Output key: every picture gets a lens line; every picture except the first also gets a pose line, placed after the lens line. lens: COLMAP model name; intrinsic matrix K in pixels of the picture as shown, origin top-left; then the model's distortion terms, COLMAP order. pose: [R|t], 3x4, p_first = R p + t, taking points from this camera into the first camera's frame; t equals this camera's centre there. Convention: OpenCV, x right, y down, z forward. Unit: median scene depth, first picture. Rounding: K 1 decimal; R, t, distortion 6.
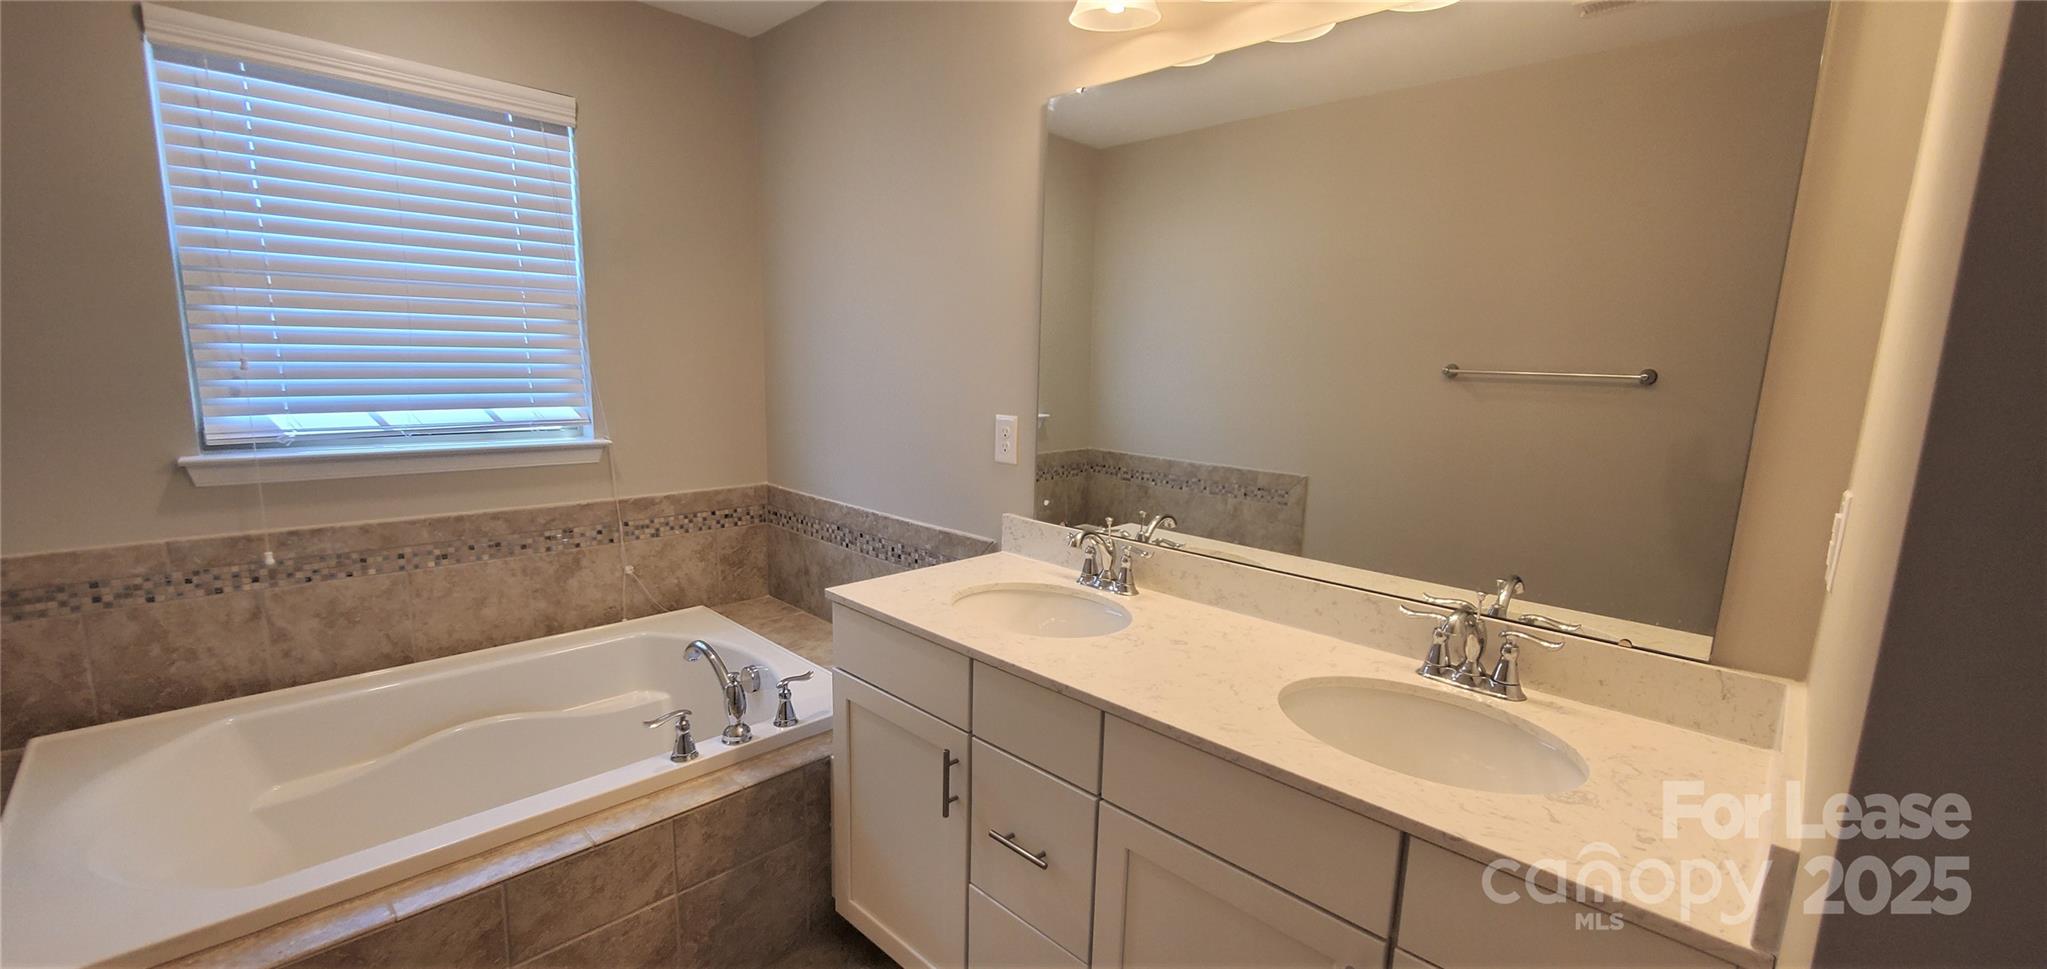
lens RADIAL K [[814.6, 0, 1029.0], [0, 814.6, 515.6], [0, 0, 1]] dist [0.002992, -0.000363]
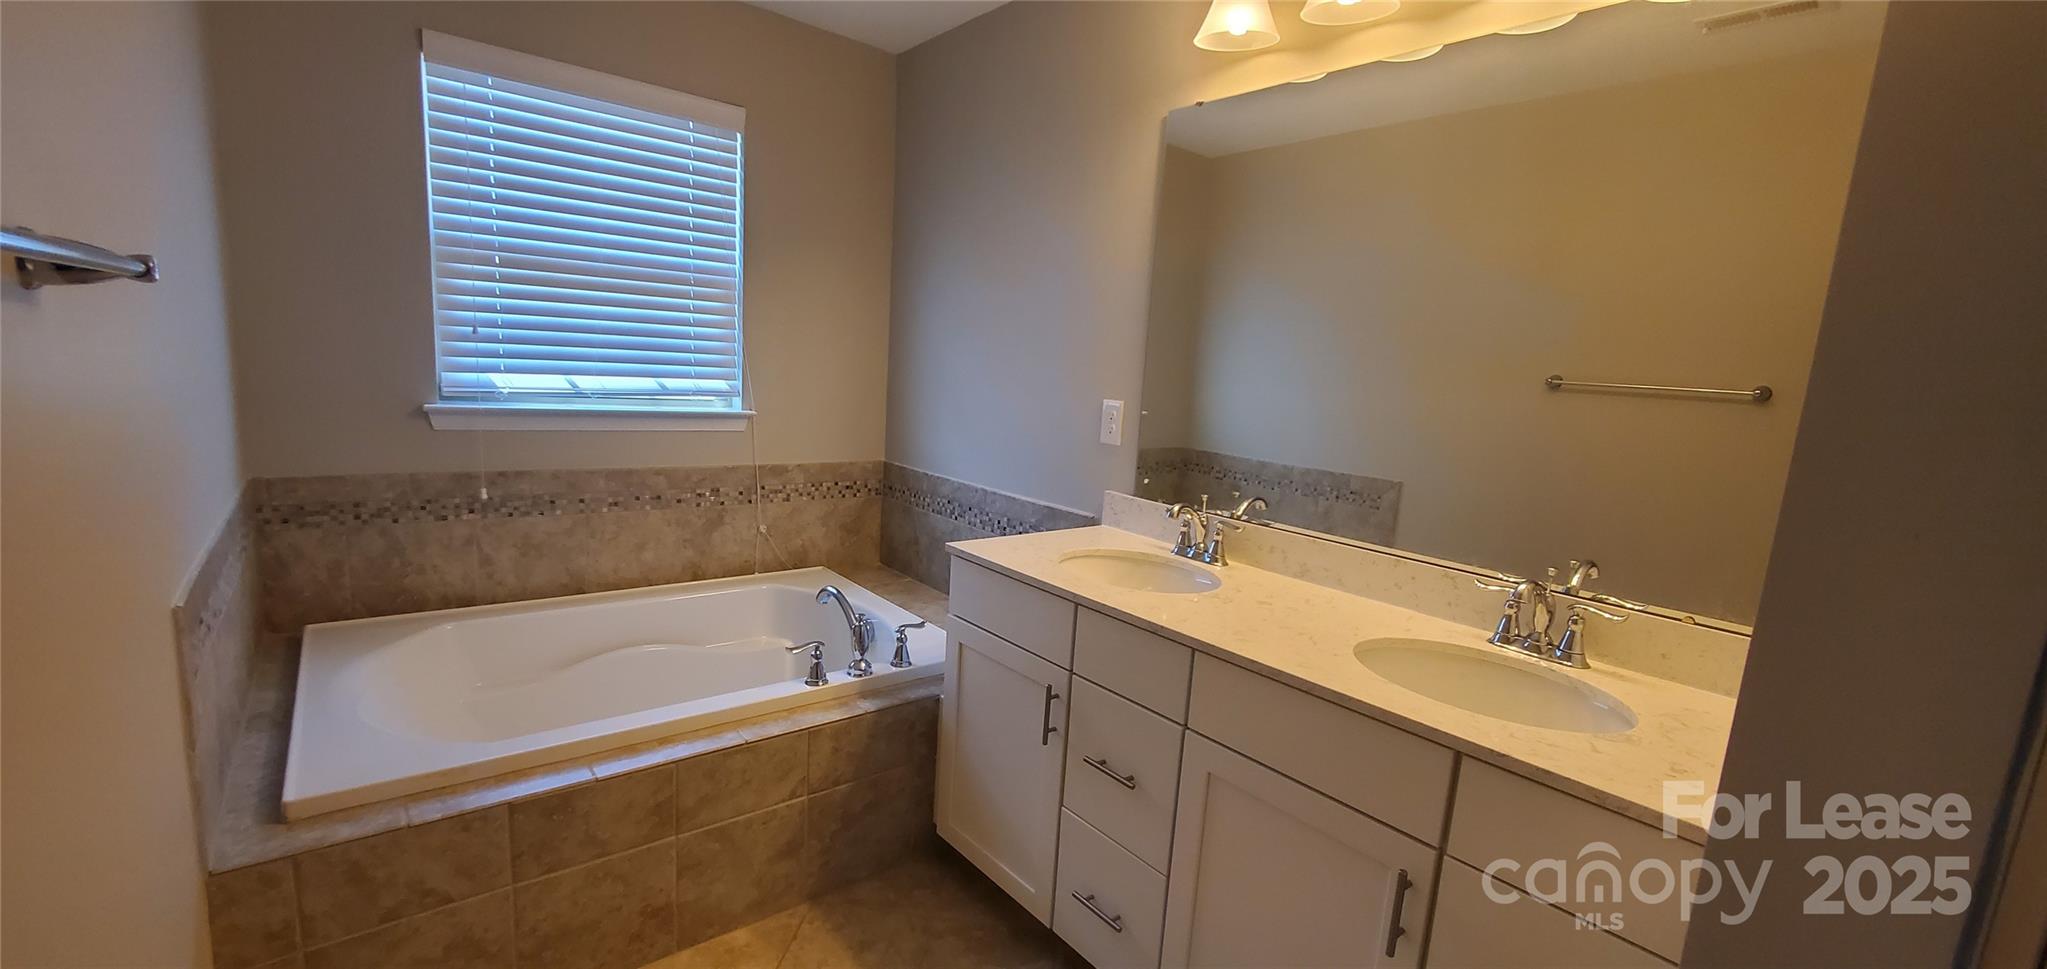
lens RADIAL K [[814.6, 0, 1029.0], [0, 814.6, 515.6], [0, 0, 1]] dist [0.002992, -0.000363]
pose [[0.992955, 0.057258, -0.103741, -0.019099], [-0.058133, 0.998294, -0.005430, 0.046078], [0.103254, 0.011422, 0.994589, -0.100757]]
